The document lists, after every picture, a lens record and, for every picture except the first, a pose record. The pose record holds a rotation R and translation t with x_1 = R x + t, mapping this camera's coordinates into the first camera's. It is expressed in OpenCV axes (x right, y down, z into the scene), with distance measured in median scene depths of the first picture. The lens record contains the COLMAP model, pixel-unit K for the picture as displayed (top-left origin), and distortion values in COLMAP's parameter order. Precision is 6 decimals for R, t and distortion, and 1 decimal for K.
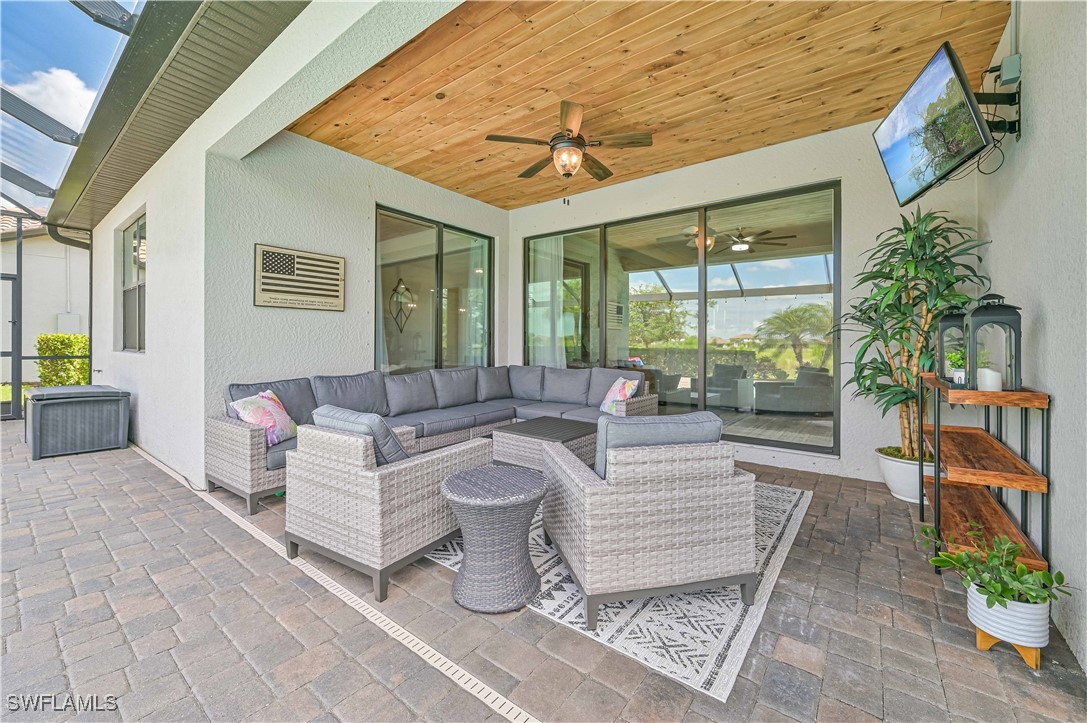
lens RADIAL K [[434.7, 0, 543.5], [0, 434.7, 361.5], [0, 0, 1]] dist [-0.000893, 0.000058]
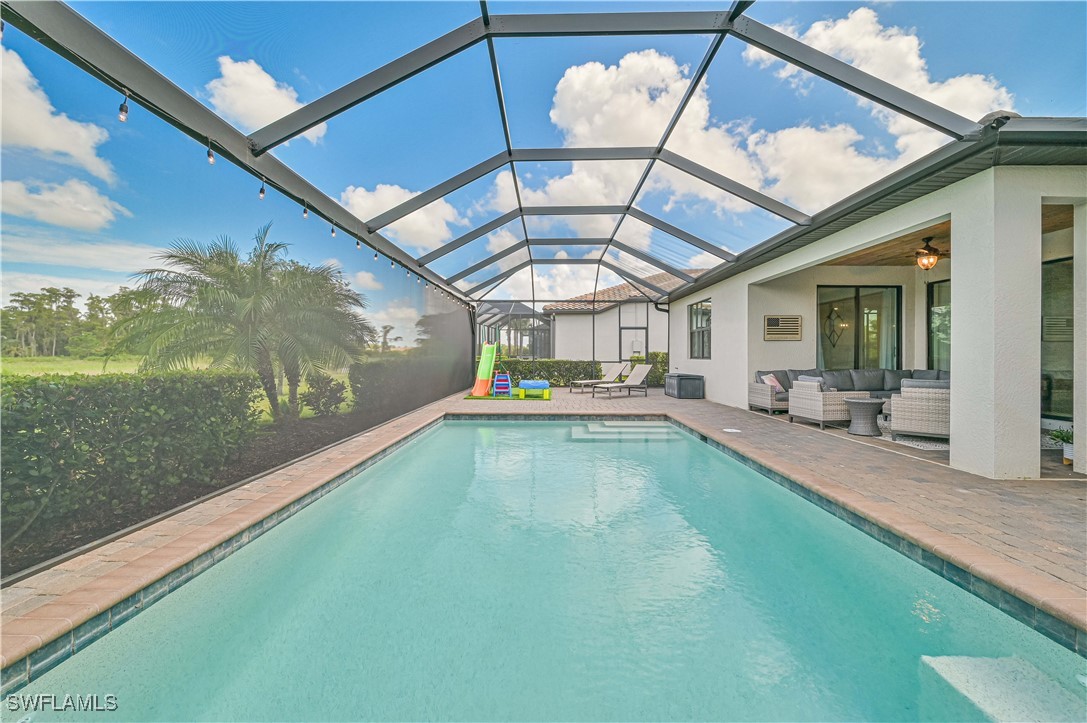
lens RADIAL K [[429.4, 0, 545.9], [0, 429.4, 349.3], [0, 0, 1]] dist [-0.001942, 0.000181]
pose [[0.610593, -0.017637, -0.791748, 0.360089], [-0.026067, 0.998763, -0.042351, 0.040975], [0.791516, 0.046498, 0.609377, -1.033343]]
